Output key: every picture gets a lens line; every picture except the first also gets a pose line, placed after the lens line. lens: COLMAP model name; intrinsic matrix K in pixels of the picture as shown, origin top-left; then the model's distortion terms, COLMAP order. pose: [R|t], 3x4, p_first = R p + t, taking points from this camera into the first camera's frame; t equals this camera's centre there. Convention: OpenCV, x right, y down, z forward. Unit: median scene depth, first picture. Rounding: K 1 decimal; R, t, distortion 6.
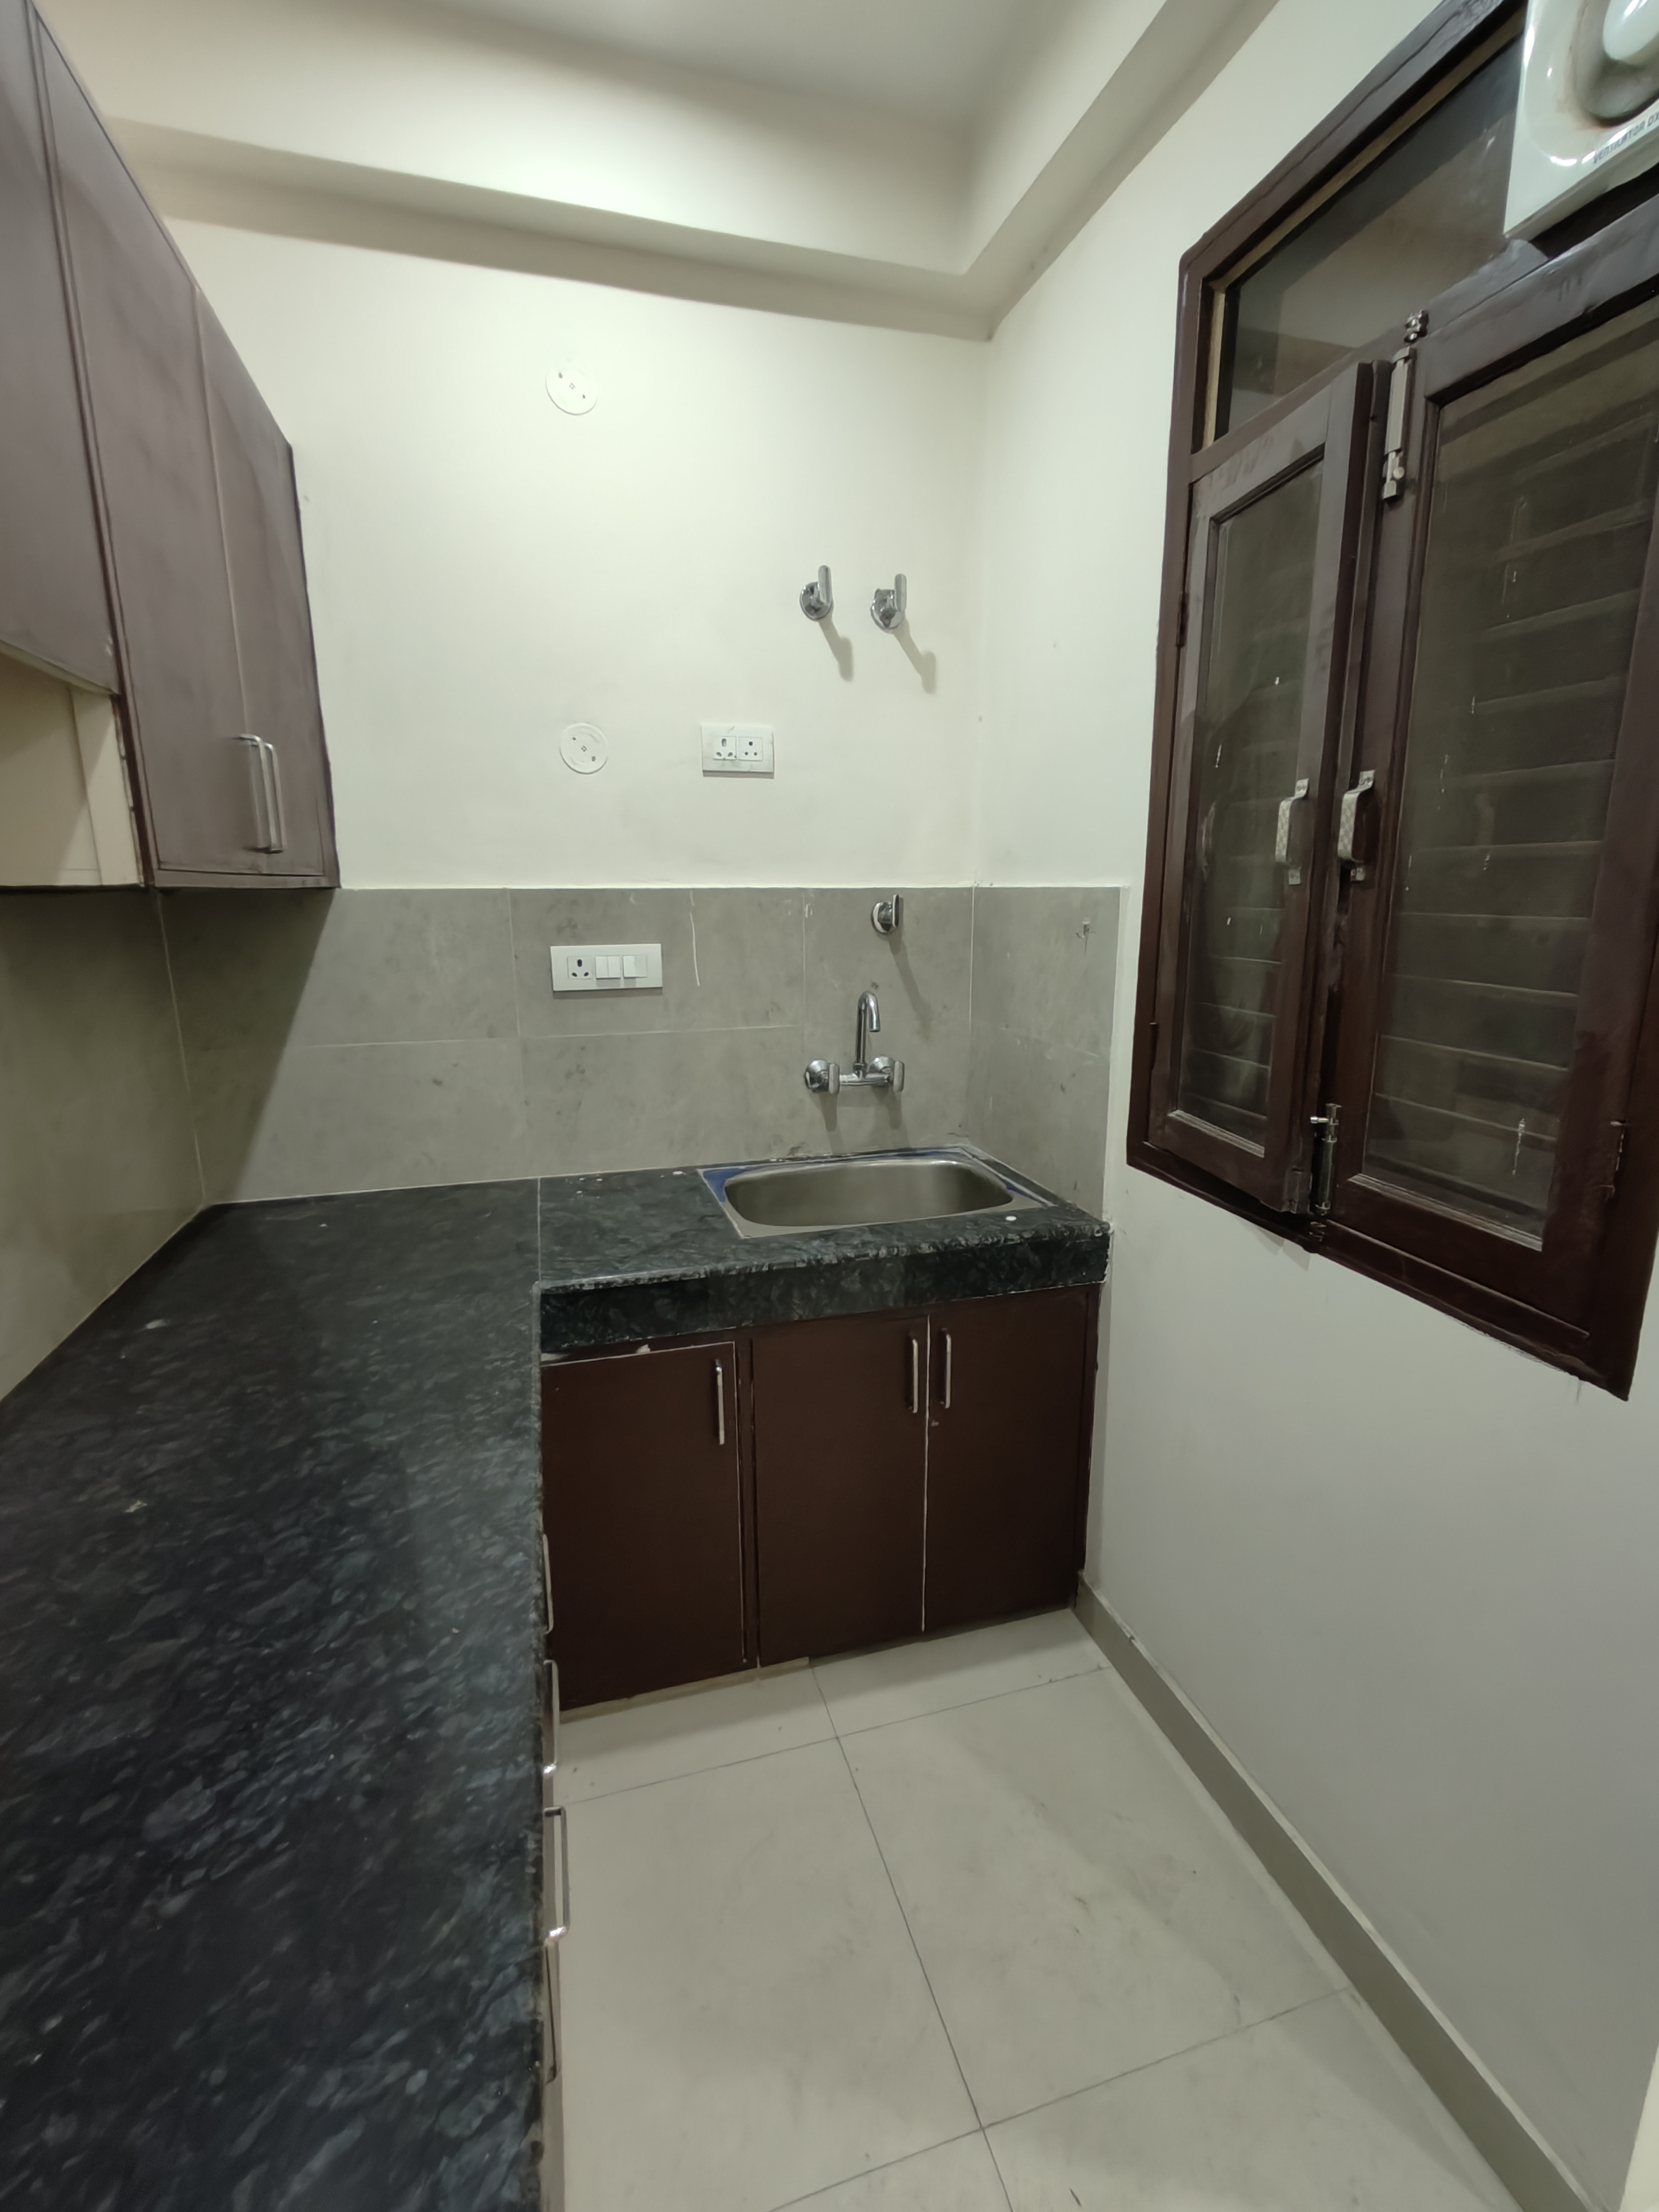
lens RADIAL K [[1021.7, 0, 839.6], [0, 1021.7, 1112.3], [0, 0, 1]] dist [0.000616, 0.000550]
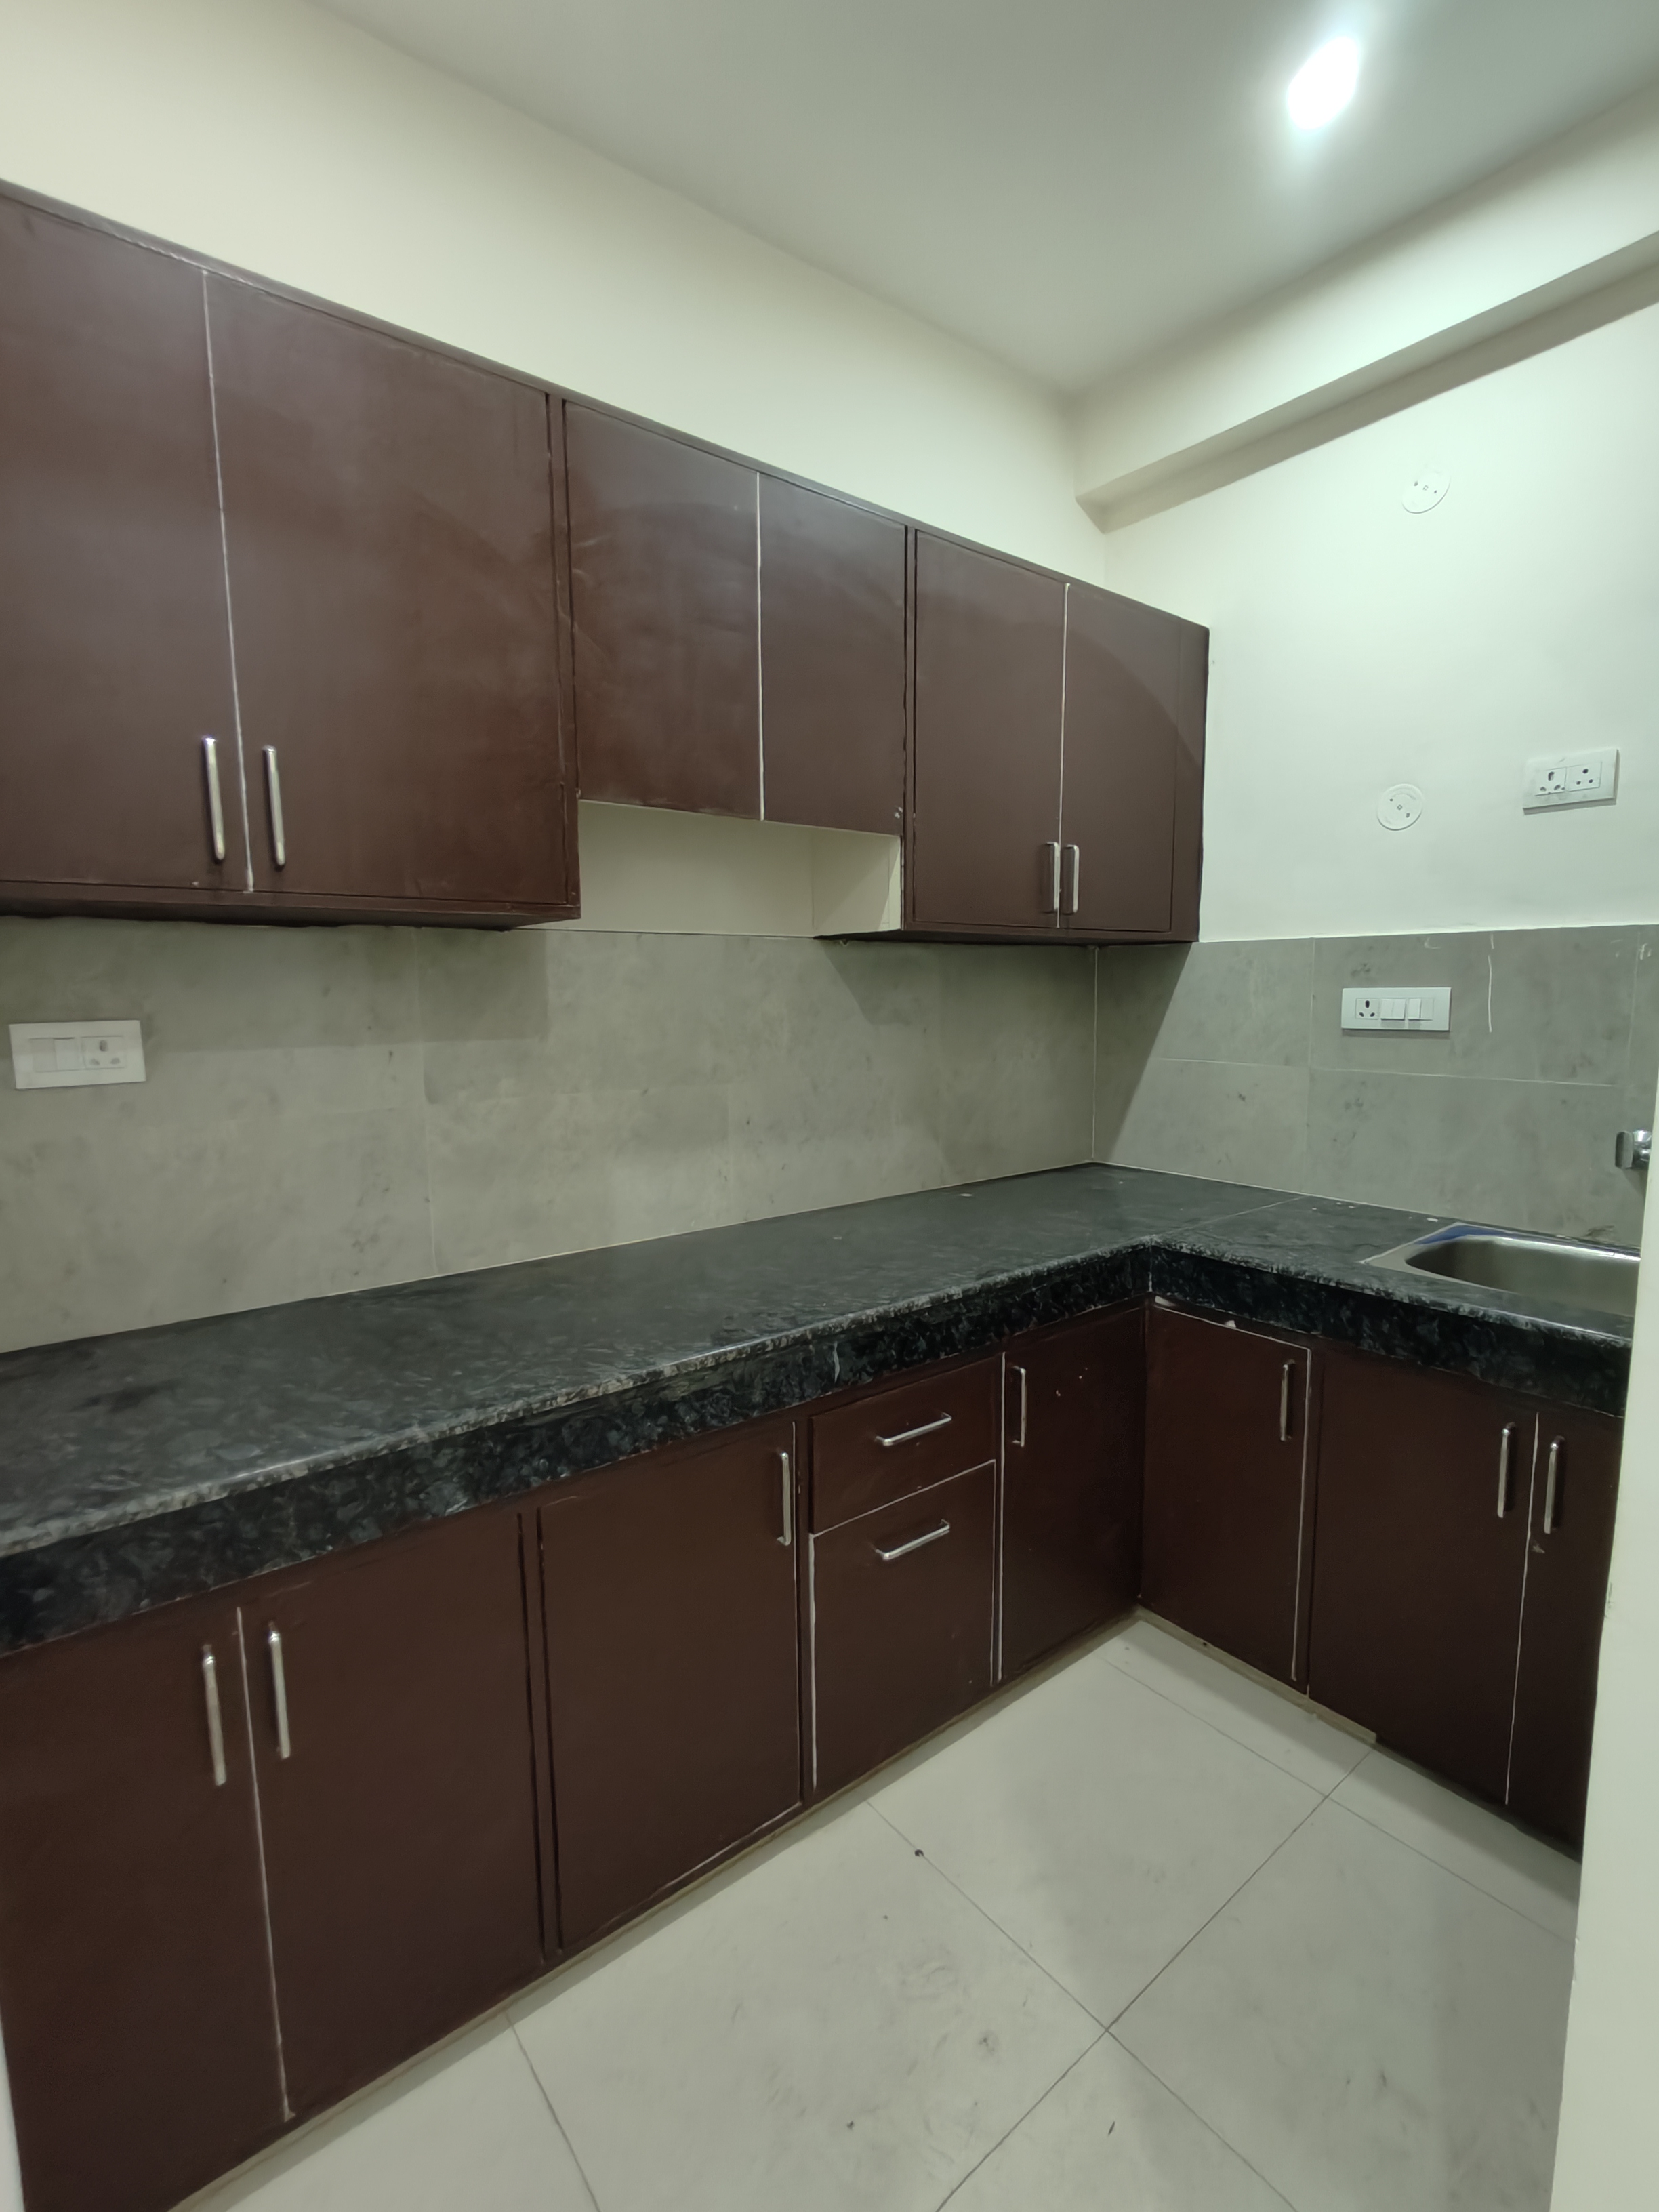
lens RADIAL K [[1021.7, 0, 840.7], [0, 1021.7, 1108.5], [0, 0, 1]] dist [0.000616, 0.000550]
pose [[0.373622, 0.111420, -0.920865, 0.546019], [-0.197544, 0.979543, 0.038370, 0.030752], [0.906302, 0.167575, 0.387989, 0.095402]]
